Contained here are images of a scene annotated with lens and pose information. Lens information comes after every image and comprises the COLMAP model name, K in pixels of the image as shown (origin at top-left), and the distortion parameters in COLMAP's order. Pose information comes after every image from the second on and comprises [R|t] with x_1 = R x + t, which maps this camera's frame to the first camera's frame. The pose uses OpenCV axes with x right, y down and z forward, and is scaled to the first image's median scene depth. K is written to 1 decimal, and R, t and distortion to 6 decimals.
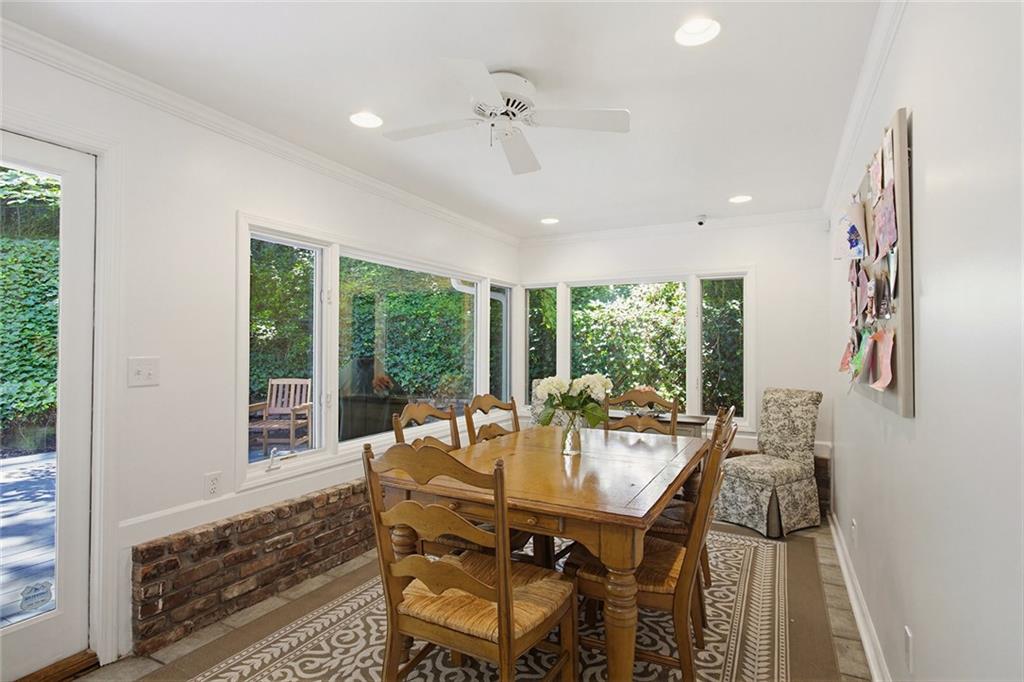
lens RADIAL K [[520.4, 0, 512.0], [0, 520.4, 341.0], [0, 0, 1]] dist [-0.010852, 0.000622]
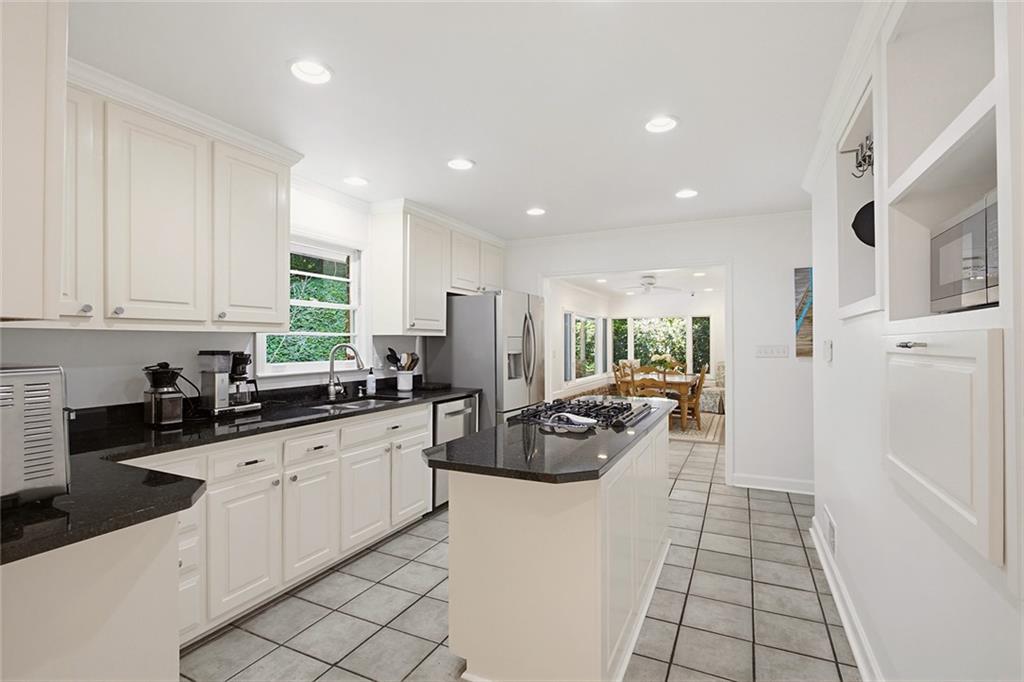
lens RADIAL K [[481.3, 0, 512.0], [0, 481.3, 341.0], [0, 0, 1]] dist [-0.012871, 0.001014]
pose [[0.999443, -0.007650, 0.032469, -0.370086], [0.007319, 0.999920, 0.010299, -0.026754], [-0.032545, -0.010056, 0.999420, -0.814745]]
